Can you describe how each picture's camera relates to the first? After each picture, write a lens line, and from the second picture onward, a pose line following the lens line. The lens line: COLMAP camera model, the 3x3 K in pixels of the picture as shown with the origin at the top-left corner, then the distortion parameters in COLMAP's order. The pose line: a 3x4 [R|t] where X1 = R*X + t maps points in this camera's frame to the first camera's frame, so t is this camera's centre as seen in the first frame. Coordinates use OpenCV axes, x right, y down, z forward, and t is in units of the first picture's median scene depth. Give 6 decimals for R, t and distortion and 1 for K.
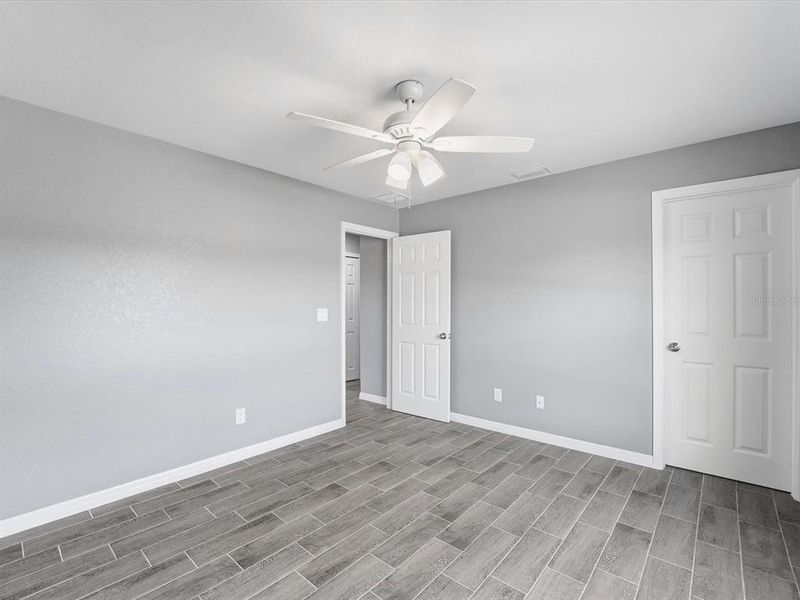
lens RADIAL K [[366.2, 0, 397.1], [0, 366.2, 300.5], [0, 0, 1]] dist [-0.018224, -0.000174]
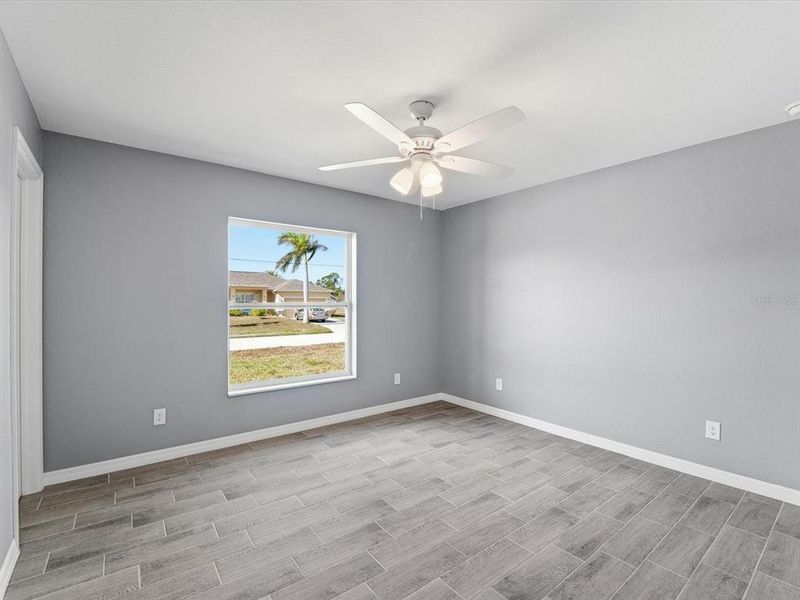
lens RADIAL K [[366.2, 0, 397.1], [0, 366.2, 300.5], [0, 0, 1]] dist [-0.018224, -0.000174]
pose [[-0.981304, -0.000013, 0.192462, -0.101586], [-0.002151, 0.999938, -0.010897, 0.020385], [-0.192450, -0.011107, -0.981244, 1.995413]]
